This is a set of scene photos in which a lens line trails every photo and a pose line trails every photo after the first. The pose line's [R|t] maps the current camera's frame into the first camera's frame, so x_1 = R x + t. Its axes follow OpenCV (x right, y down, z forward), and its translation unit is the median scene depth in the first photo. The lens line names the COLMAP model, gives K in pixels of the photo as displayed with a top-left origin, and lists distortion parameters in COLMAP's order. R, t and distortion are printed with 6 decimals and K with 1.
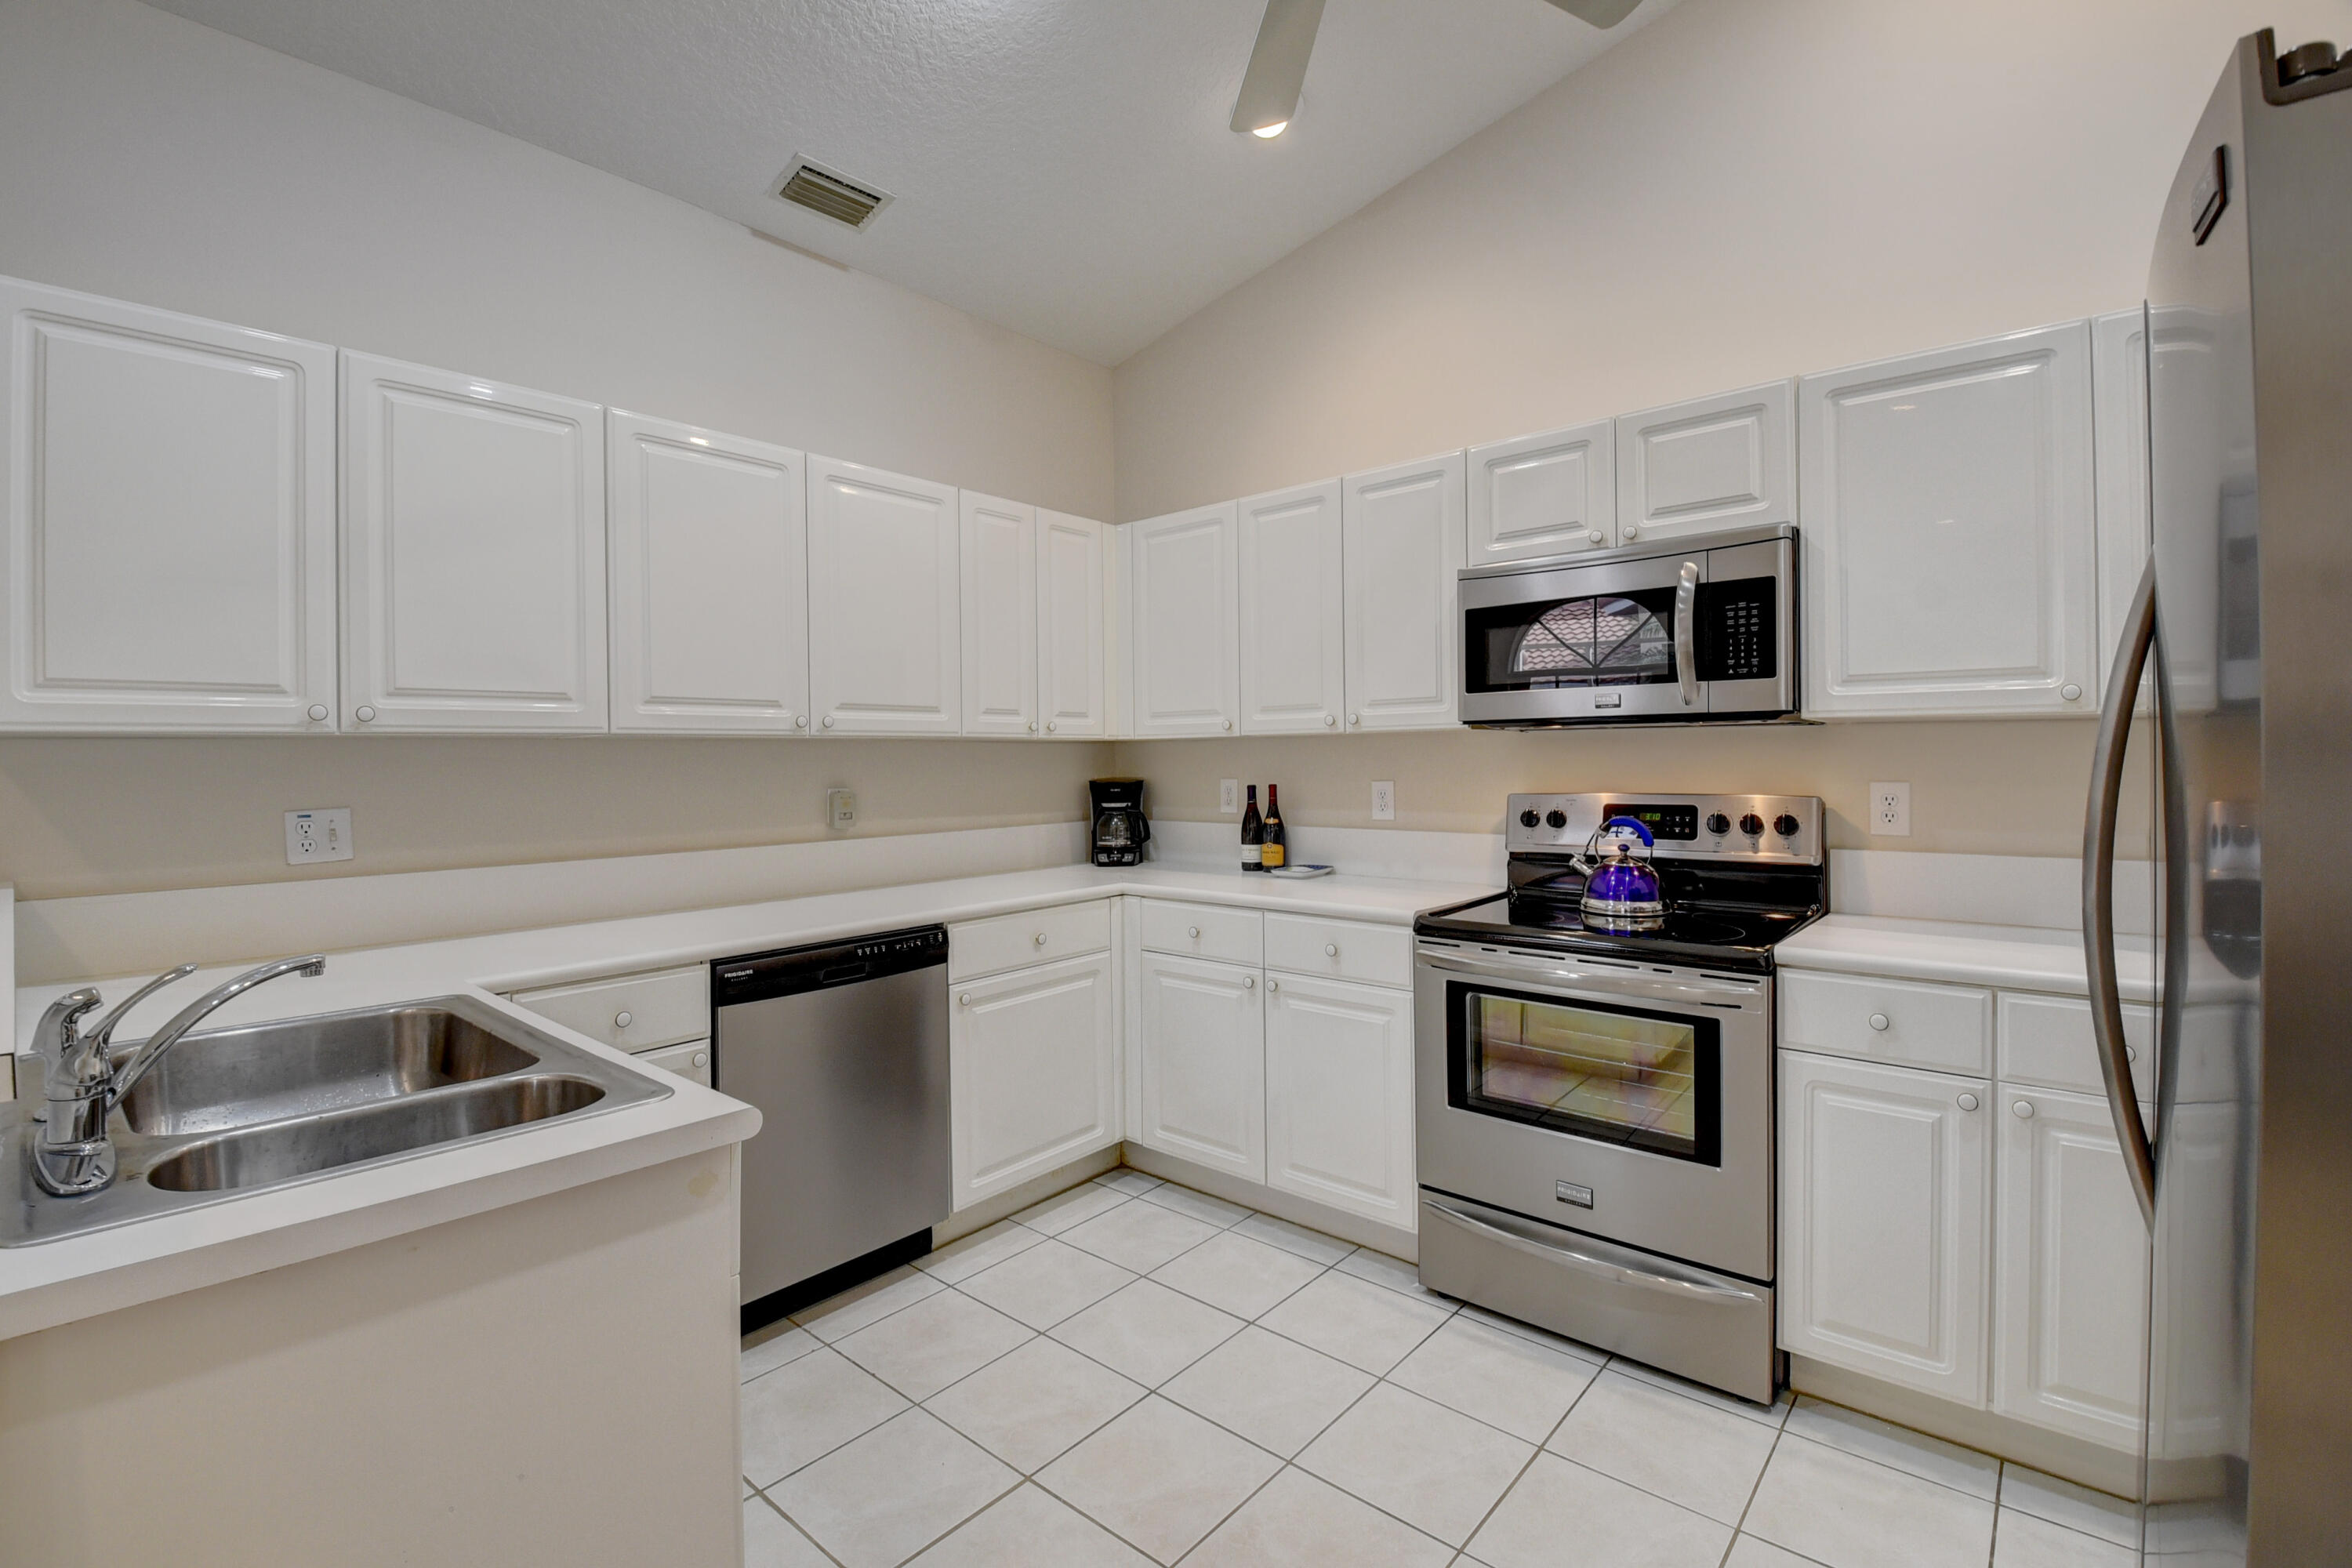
lens RADIAL K [[1036.6, 0, 1173.4], [0, 1036.6, 760.6], [0, 0, 1]] dist [0.028940, -0.032547]
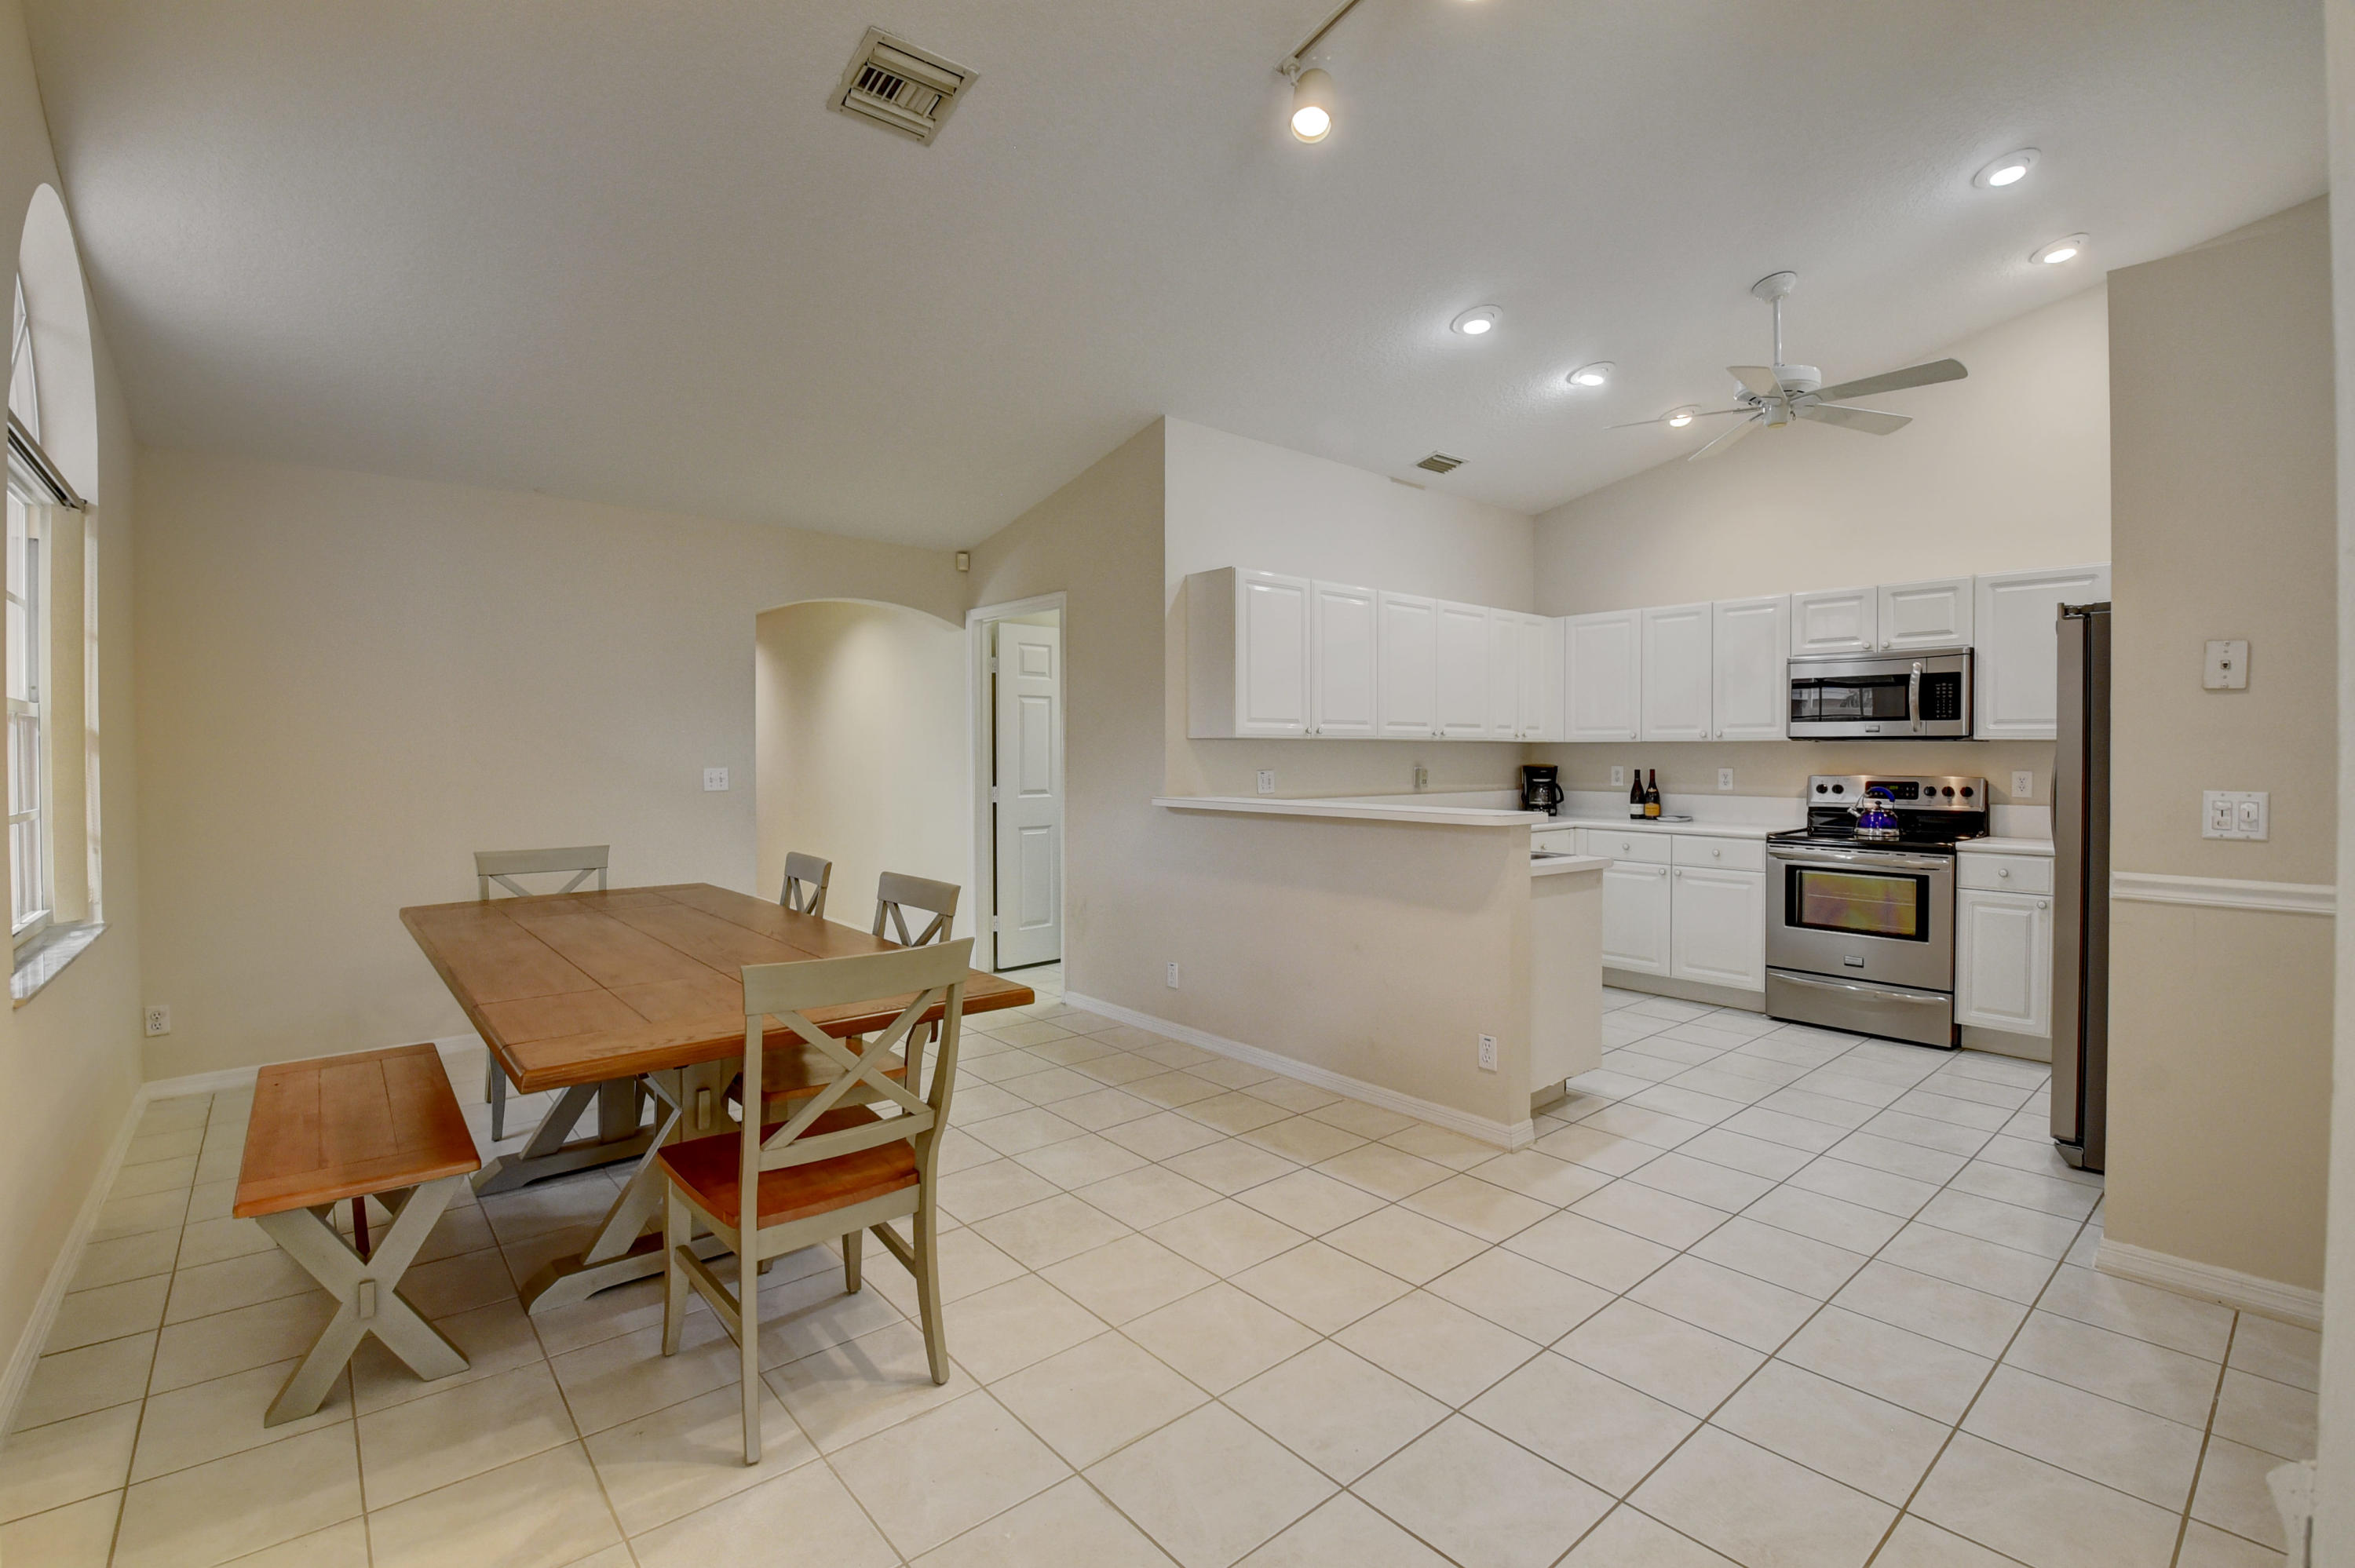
lens RADIAL K [[1056.2, 0, 1177.5], [0, 1056.2, 756.3], [0, 0, 1]] dist [0.027955, -0.032462]
pose [[0.990442, 0.014328, -0.137185, -0.621714], [-0.013831, 0.999894, 0.004569, 0.005724], [0.137236, -0.002628, 0.990535, -1.203400]]
